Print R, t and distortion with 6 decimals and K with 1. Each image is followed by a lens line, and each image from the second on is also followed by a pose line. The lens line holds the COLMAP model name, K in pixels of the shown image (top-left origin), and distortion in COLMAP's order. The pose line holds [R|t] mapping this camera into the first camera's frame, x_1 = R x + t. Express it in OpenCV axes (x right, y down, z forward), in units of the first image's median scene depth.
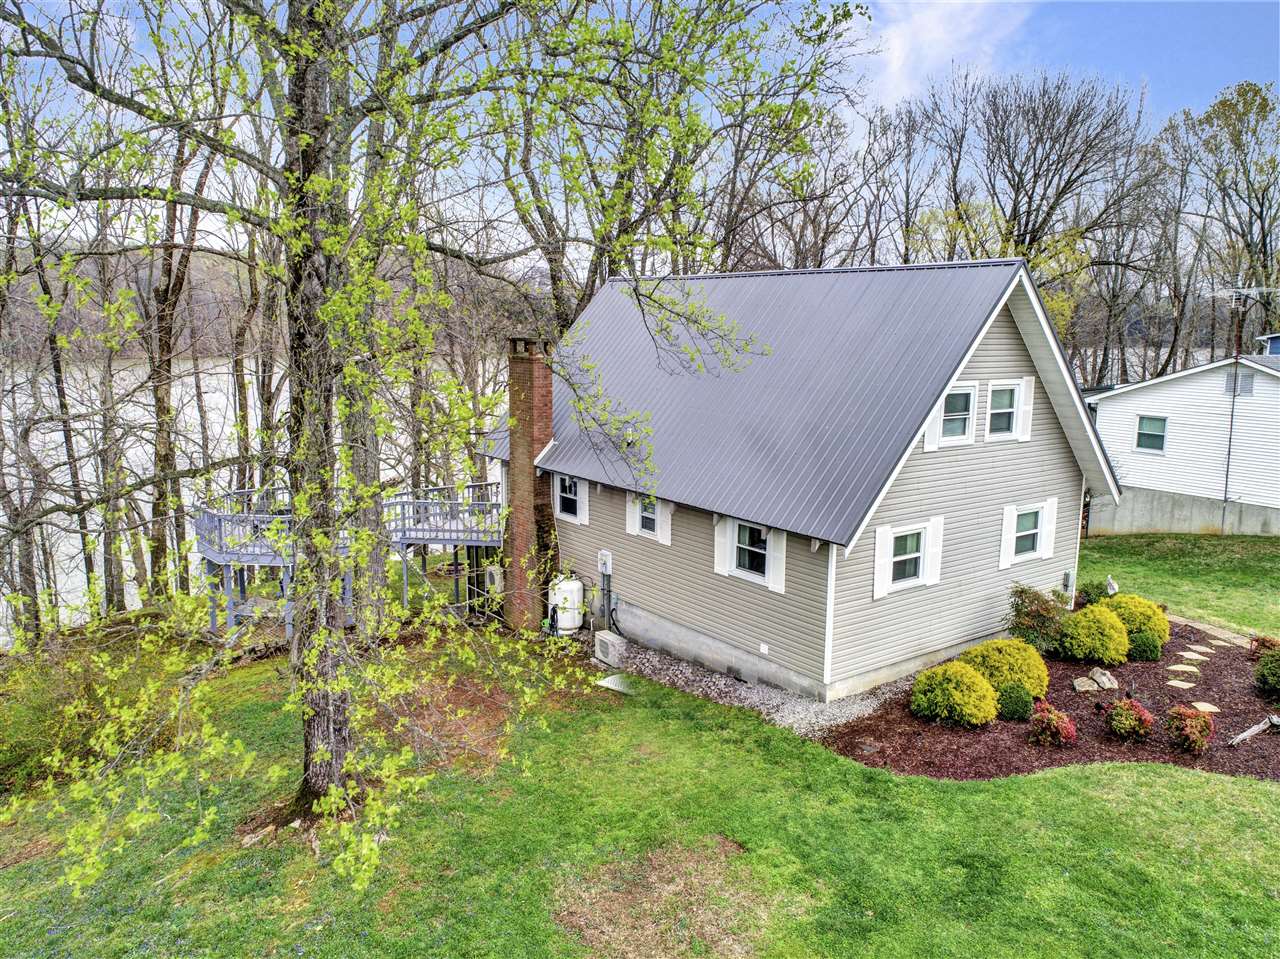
lens RADIAL K [[965.4, 0, 640.0], [0, 965.4, 479.5], [0, 0, 1]] dist [-0.021762, 0.003057]
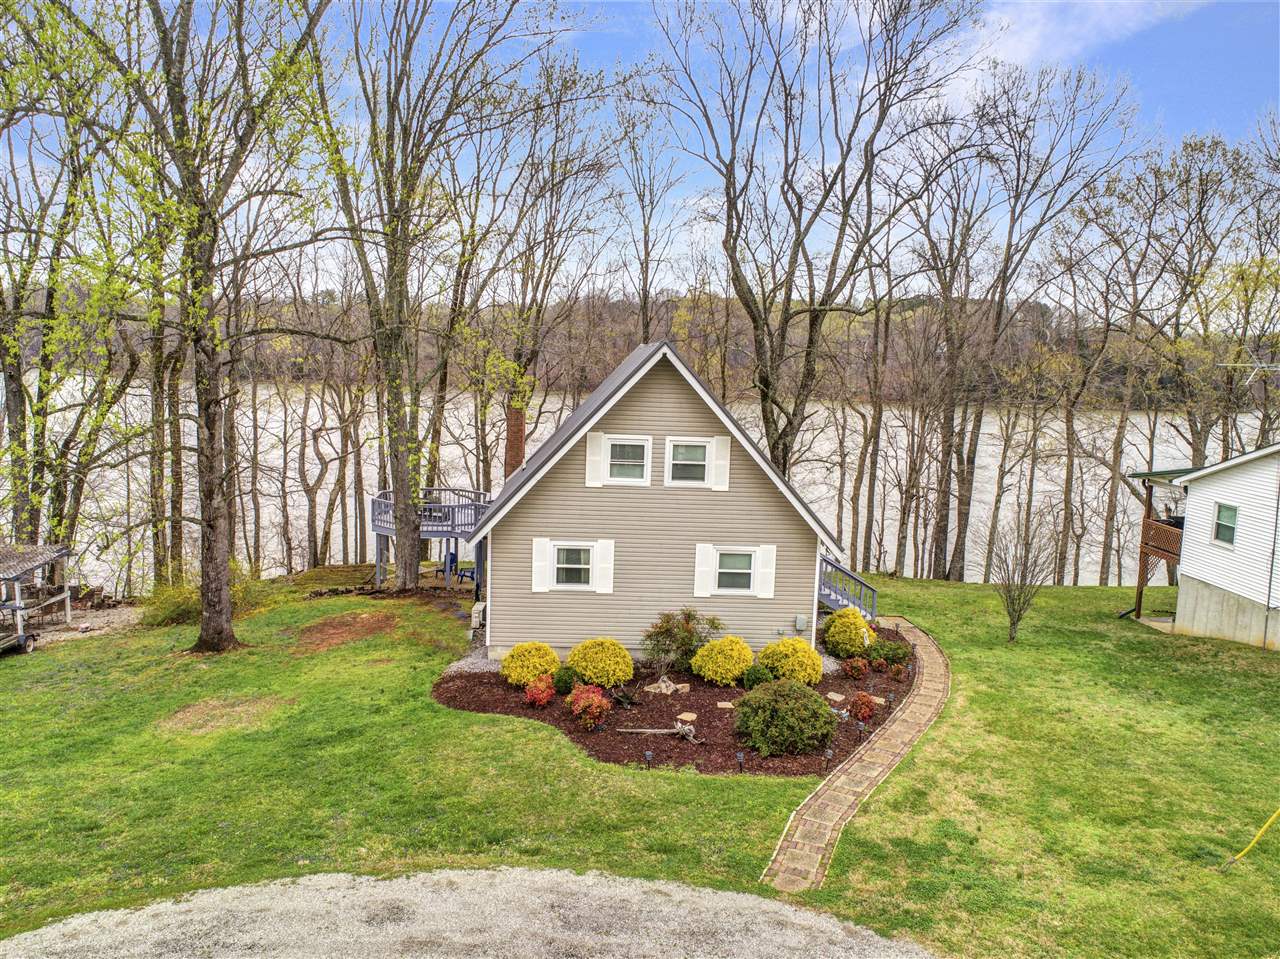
lens RADIAL K [[965.4, 0, 640.0], [0, 965.4, 479.5], [0, 0, 1]] dist [-0.021762, 0.003057]
pose [[0.828247, 0.086925, -0.553580, 1.045881], [-0.114160, 0.993352, -0.014822, -0.026570], [0.548611, 0.075473, 0.832664, -0.044916]]
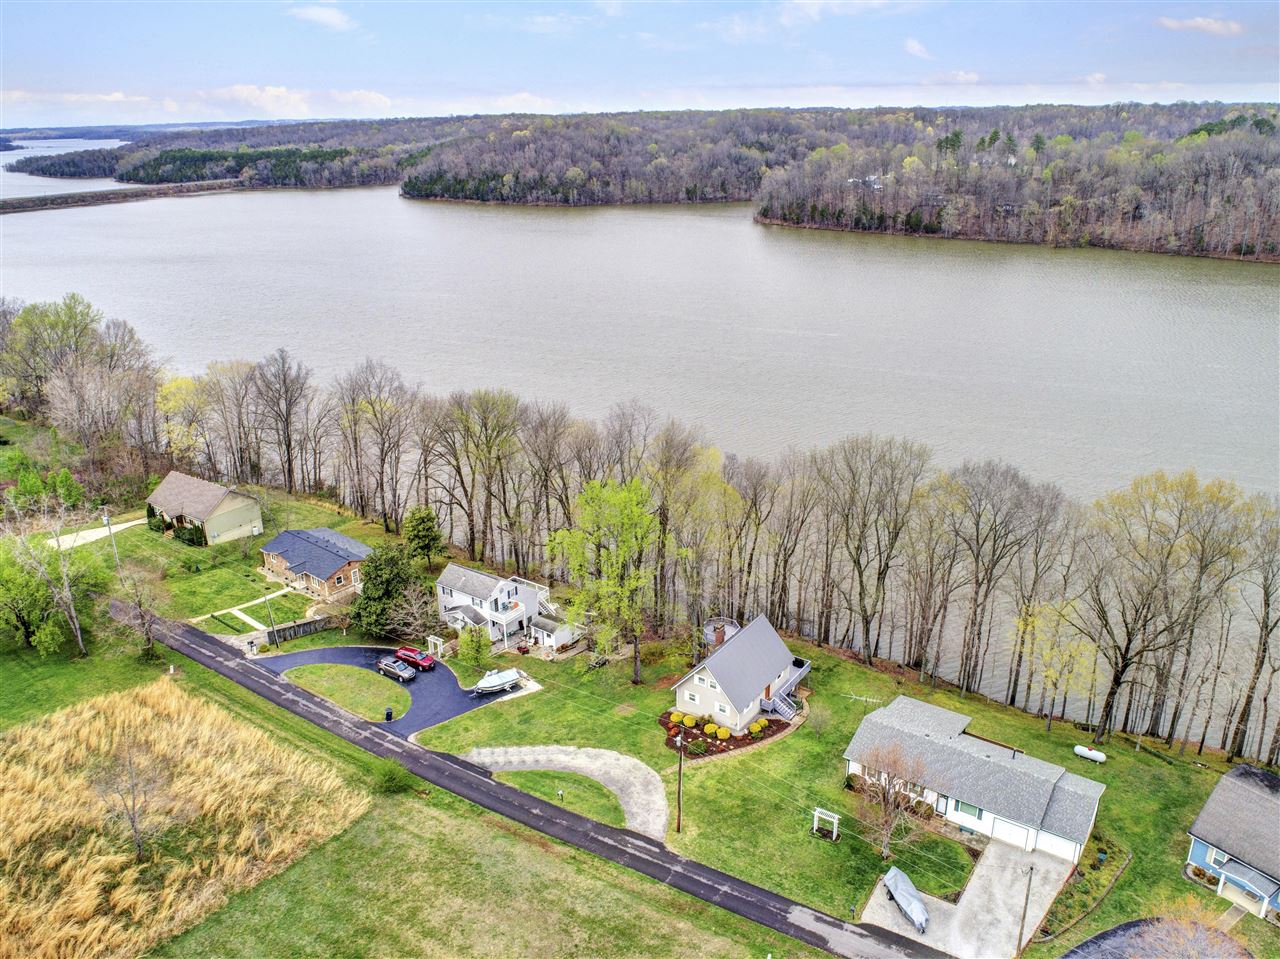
lens RADIAL K [[965.4, 0, 640.0], [0, 965.4, 479.5], [0, 0, 1]] dist [-0.021762, 0.003057]
pose [[0.321124, 0.323542, -0.890056, 5.042294], [-0.133162, 0.945921, 0.295806, -2.918892], [0.937629, 0.023531, 0.346841, -1.422163]]
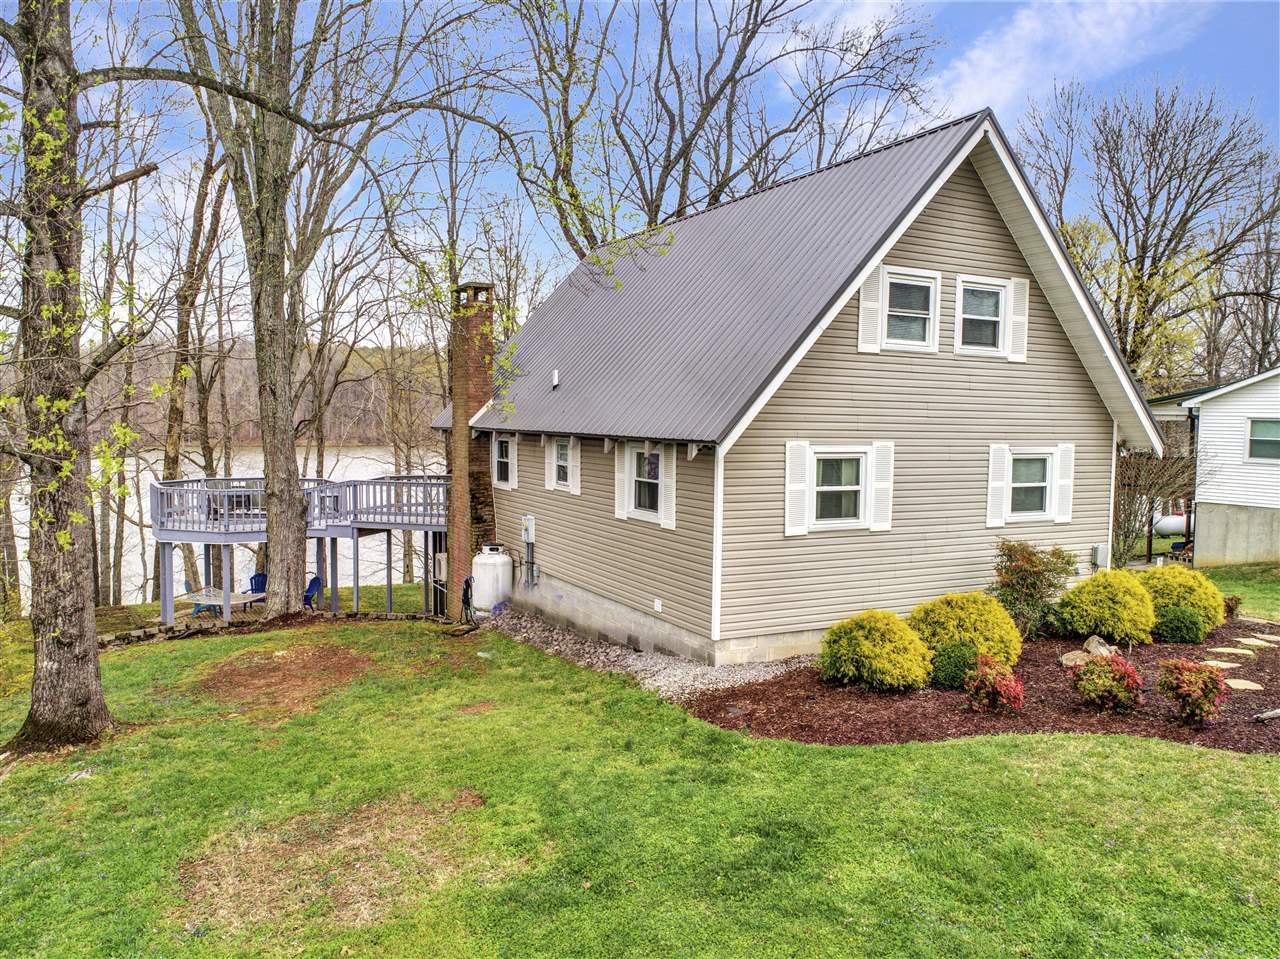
lens RADIAL K [[965.4, 0, 640.0], [0, 965.4, 479.5], [0, 0, 1]] dist [-0.021762, 0.003057]
pose [[0.988180, 0.012940, -0.152748, 0.233693], [-0.028340, 0.994676, -0.099081, 0.152001], [0.150653, 0.102239, 0.983286, 0.210335]]
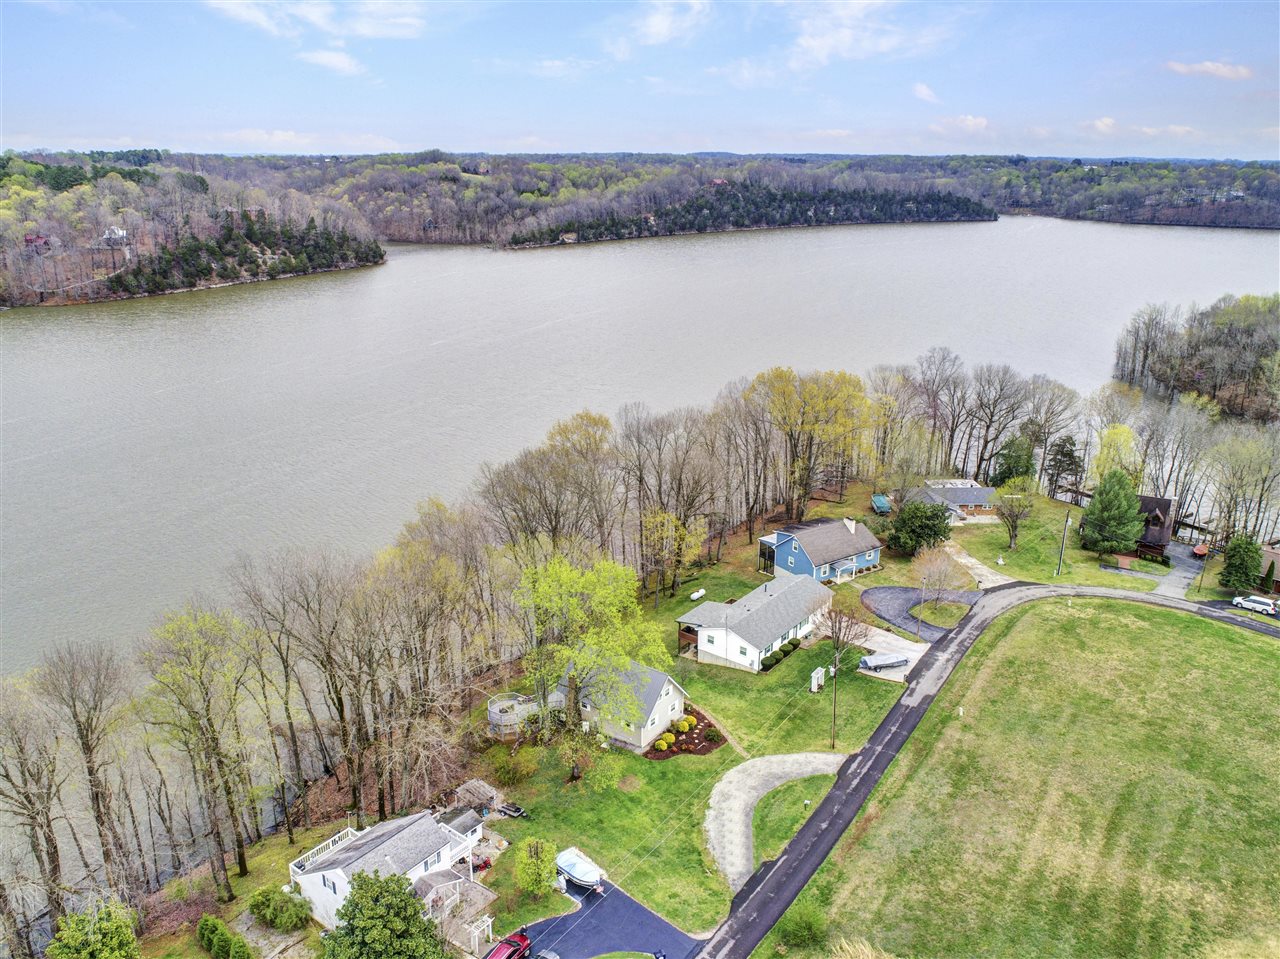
lens RADIAL K [[965.4, 0, 640.0], [0, 965.4, 479.5], [0, 0, 1]] dist [-0.021762, 0.003057]
pose [[0.960233, -0.095130, 0.262493, -1.251586], [0.050854, 0.984029, 0.170591, -2.461581], [-0.274529, -0.150458, 0.949735, -4.526131]]
